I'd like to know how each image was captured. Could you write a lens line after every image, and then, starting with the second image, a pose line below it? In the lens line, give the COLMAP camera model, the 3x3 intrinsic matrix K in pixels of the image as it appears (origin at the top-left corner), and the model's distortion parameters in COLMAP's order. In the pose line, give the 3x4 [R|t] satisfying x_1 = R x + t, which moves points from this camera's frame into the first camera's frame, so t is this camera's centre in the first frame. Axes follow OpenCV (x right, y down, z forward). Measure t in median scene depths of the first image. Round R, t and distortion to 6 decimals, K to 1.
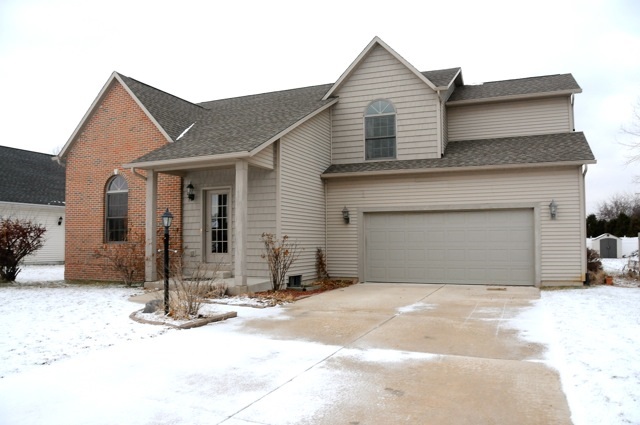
lens RADIAL K [[490.2, 0, 320.0], [0, 490.2, 212.5], [0, 0, 1]] dist [-0.112520, 0.002160]
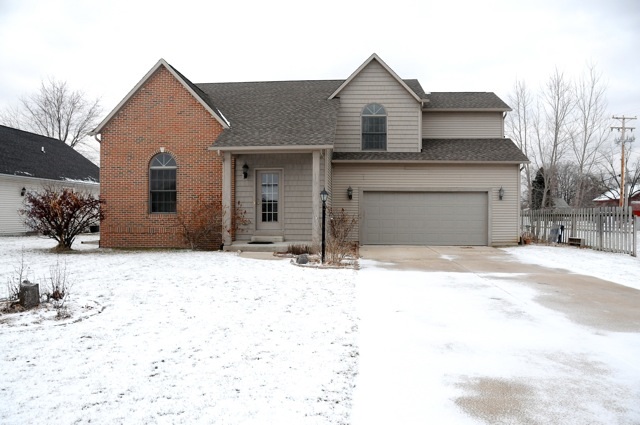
lens RADIAL K [[490.2, 0, 320.0], [0, 490.2, 212.5], [0, 0, 1]] dist [-0.112520, 0.002160]
pose [[0.947595, 0.010159, 0.319314, -0.428971], [-0.026632, 0.998527, 0.047264, -0.001985], [-0.318363, -0.053291, 0.946470, -0.188868]]
